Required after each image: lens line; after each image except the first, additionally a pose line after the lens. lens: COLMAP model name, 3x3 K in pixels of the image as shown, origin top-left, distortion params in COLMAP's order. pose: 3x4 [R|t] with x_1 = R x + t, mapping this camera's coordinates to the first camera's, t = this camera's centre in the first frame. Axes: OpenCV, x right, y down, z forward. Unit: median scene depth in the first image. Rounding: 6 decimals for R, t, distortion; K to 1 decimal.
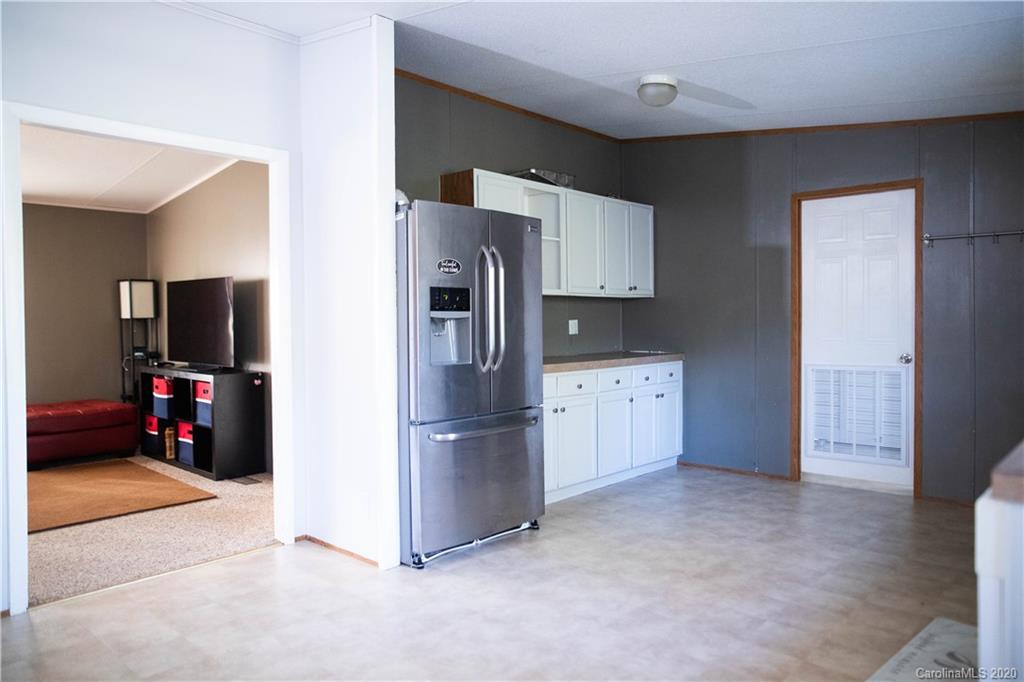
lens RADIAL K [[705.8, 0, 515.4], [0, 705.8, 336.2], [0, 0, 1]] dist [-0.040408, 0.032573]
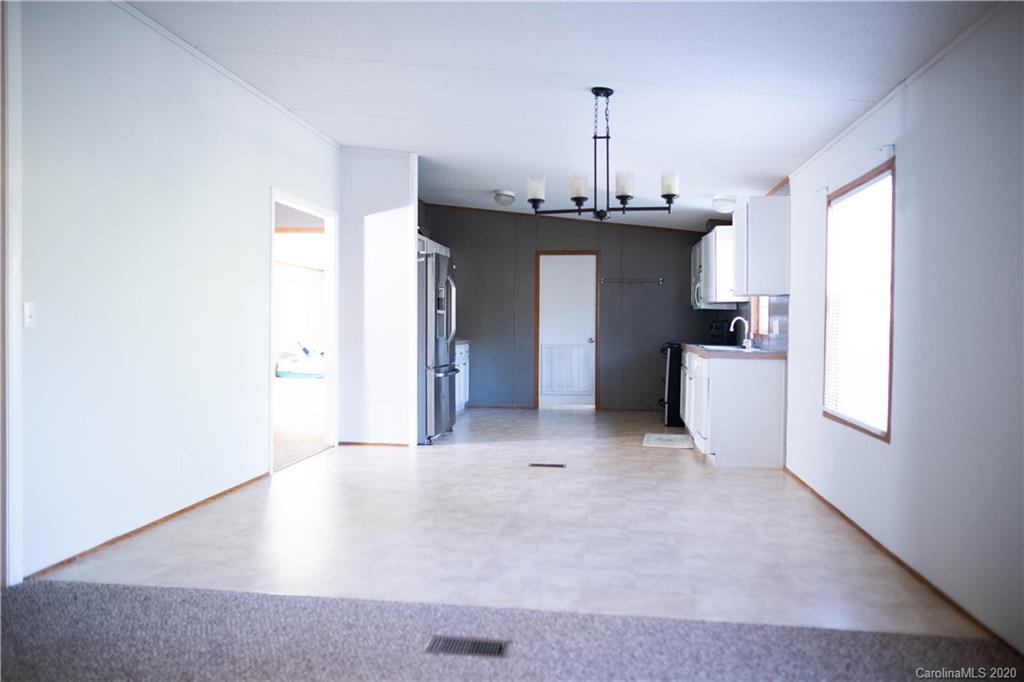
lens RADIAL K [[705.8, 0, 513.0], [0, 705.8, 339.8], [0, 0, 1]] dist [-0.040408, 0.032573]
pose [[0.819744, 0.002065, 0.572727, -0.906461], [0.000805, 0.999988, -0.004757, 0.047644], [-0.572730, 0.004361, 0.819733, -0.601968]]
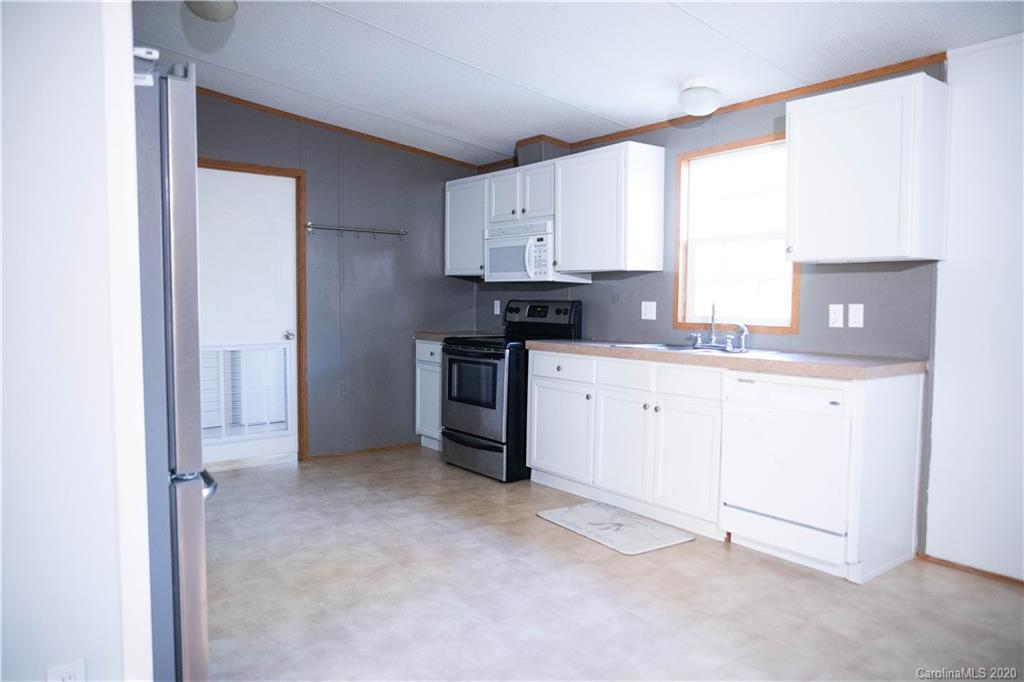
lens RADIAL K [[705.8, 0, 508.2], [0, 705.8, 341.6], [0, 0, 1]] dist [-0.040408, 0.032573]
pose [[0.171270, -0.046697, 0.984117, -0.535960], [0.017504, 0.998863, 0.044350, -0.000647], [-0.985069, 0.009630, 0.171893, 0.568931]]
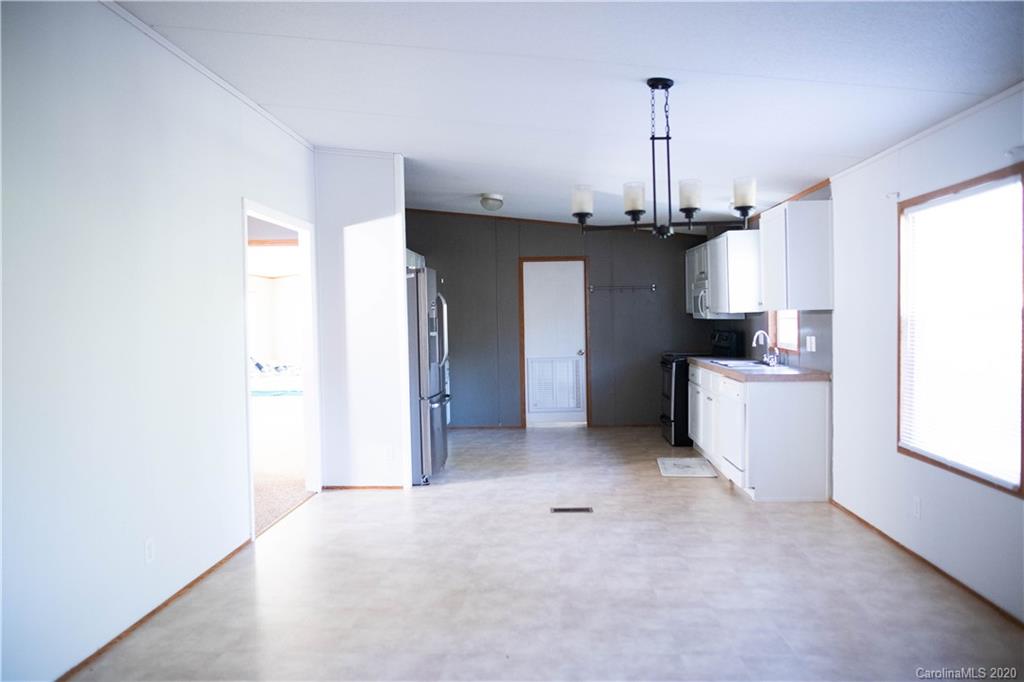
lens RADIAL K [[705.8, 0, 513.4], [0, 705.8, 340.7], [0, 0, 1]] dist [-0.040408, 0.032573]
pose [[0.770065, -0.024954, 0.637478, -0.903358], [0.028680, 0.999579, 0.004483, -0.014655], [-0.637321, 0.014831, 0.770456, -0.378130]]
